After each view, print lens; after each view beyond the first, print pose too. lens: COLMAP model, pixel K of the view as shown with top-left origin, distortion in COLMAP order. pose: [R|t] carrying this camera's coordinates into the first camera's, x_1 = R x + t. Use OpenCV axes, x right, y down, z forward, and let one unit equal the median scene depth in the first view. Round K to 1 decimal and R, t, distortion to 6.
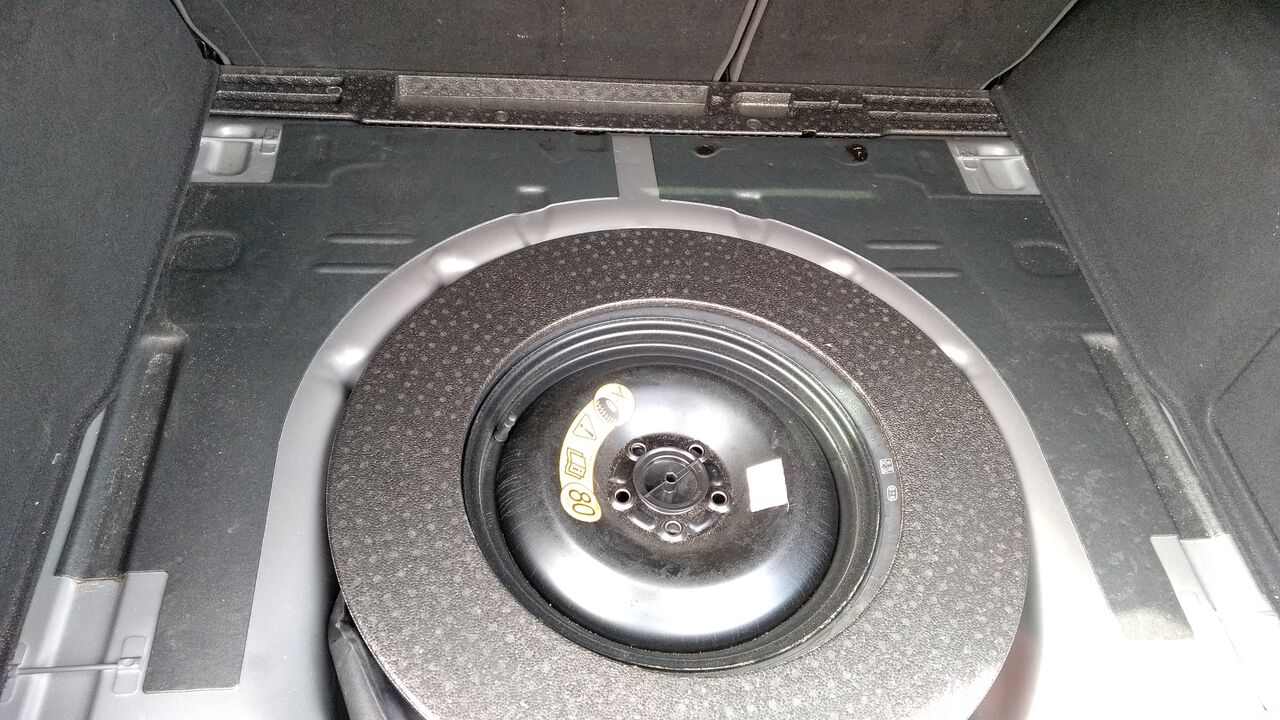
lens RADIAL K [[933.5, 0, 640.0], [0, 933.5, 360.0], [0, 0, 1]] dist [0.064685, -0.133254]
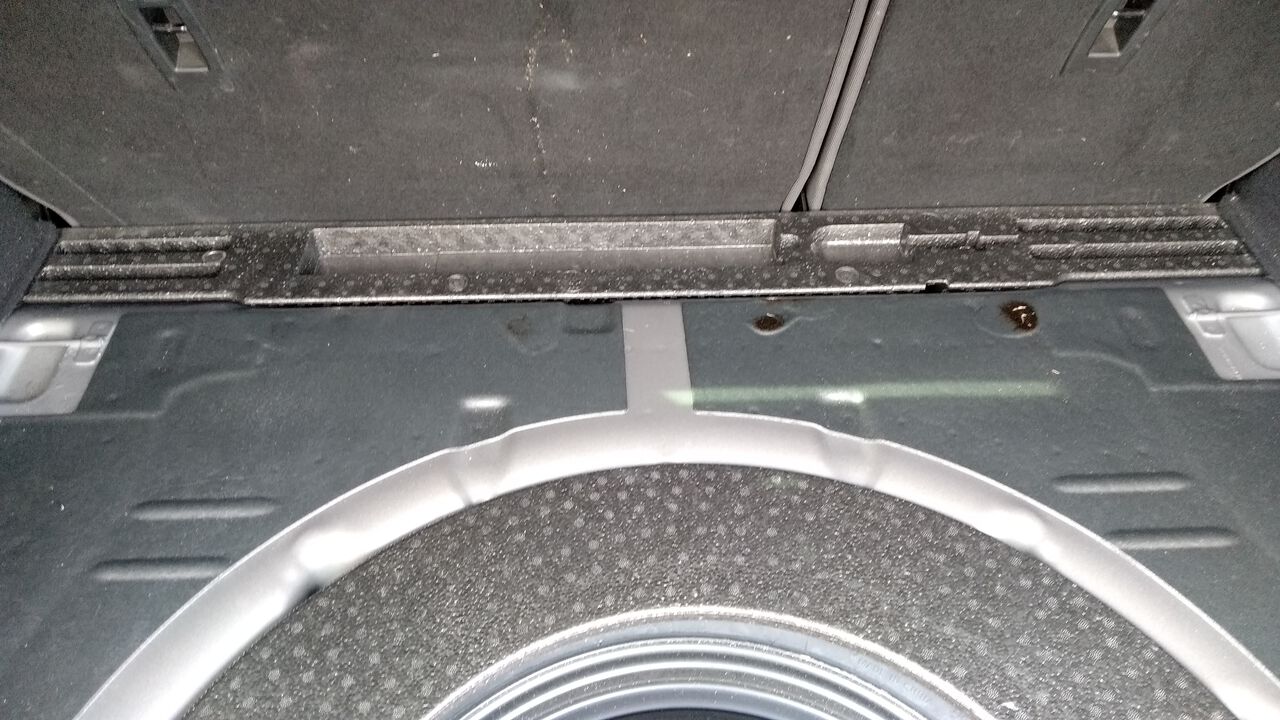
lens RADIAL K [[933.5, 0, 640.0], [0, 933.5, 360.0], [0, 0, 1]] dist [0.064685, -0.133254]
pose [[0.993347, -0.031874, -0.110661, 0.053141], [0.019745, 0.993843, -0.109022, -0.135502], [0.113455, 0.106111, 0.987861, 0.380719]]
